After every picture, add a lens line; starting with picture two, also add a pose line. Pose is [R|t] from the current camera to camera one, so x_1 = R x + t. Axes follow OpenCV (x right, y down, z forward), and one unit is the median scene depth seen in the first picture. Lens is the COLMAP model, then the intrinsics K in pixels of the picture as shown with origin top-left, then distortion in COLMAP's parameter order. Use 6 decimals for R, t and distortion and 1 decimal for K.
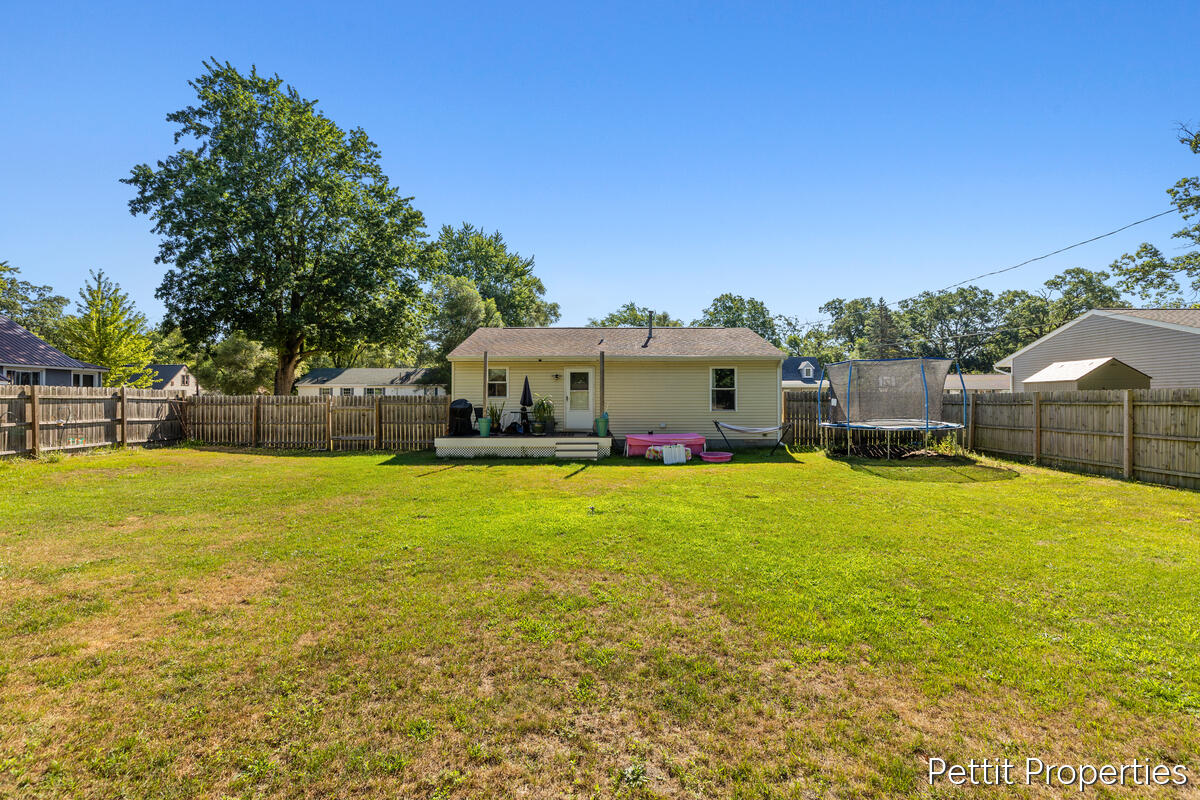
lens RADIAL K [[541.1, 0, 611.5], [0, 541.1, 399.8], [0, 0, 1]] dist [0.000590, -0.000089]
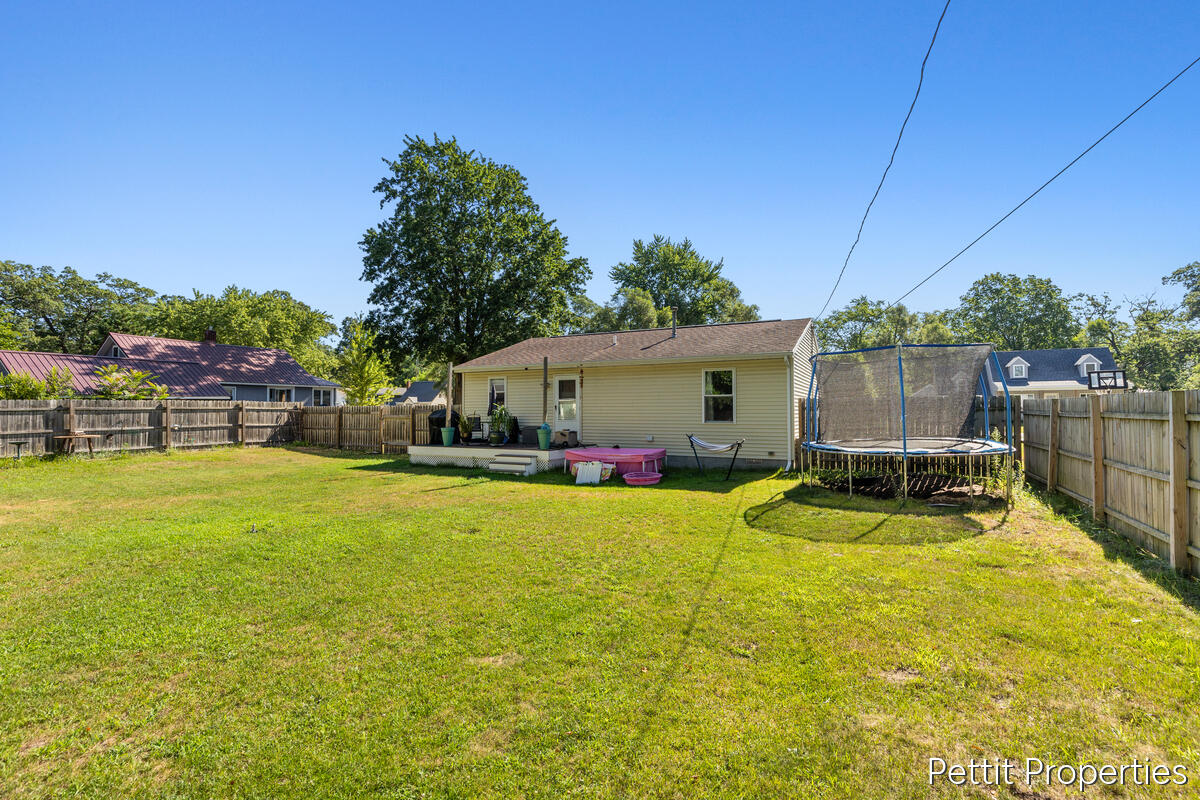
lens RADIAL K [[541.1, 0, 600.2], [0, 541.1, 398.6], [0, 0, 1]] dist [0.000590, -0.000089]
pose [[0.887629, -0.010218, -0.460445, 0.420607], [0.002682, 0.999852, -0.017017, -0.002107], [0.460551, 0.013870, 0.887525, 0.192669]]
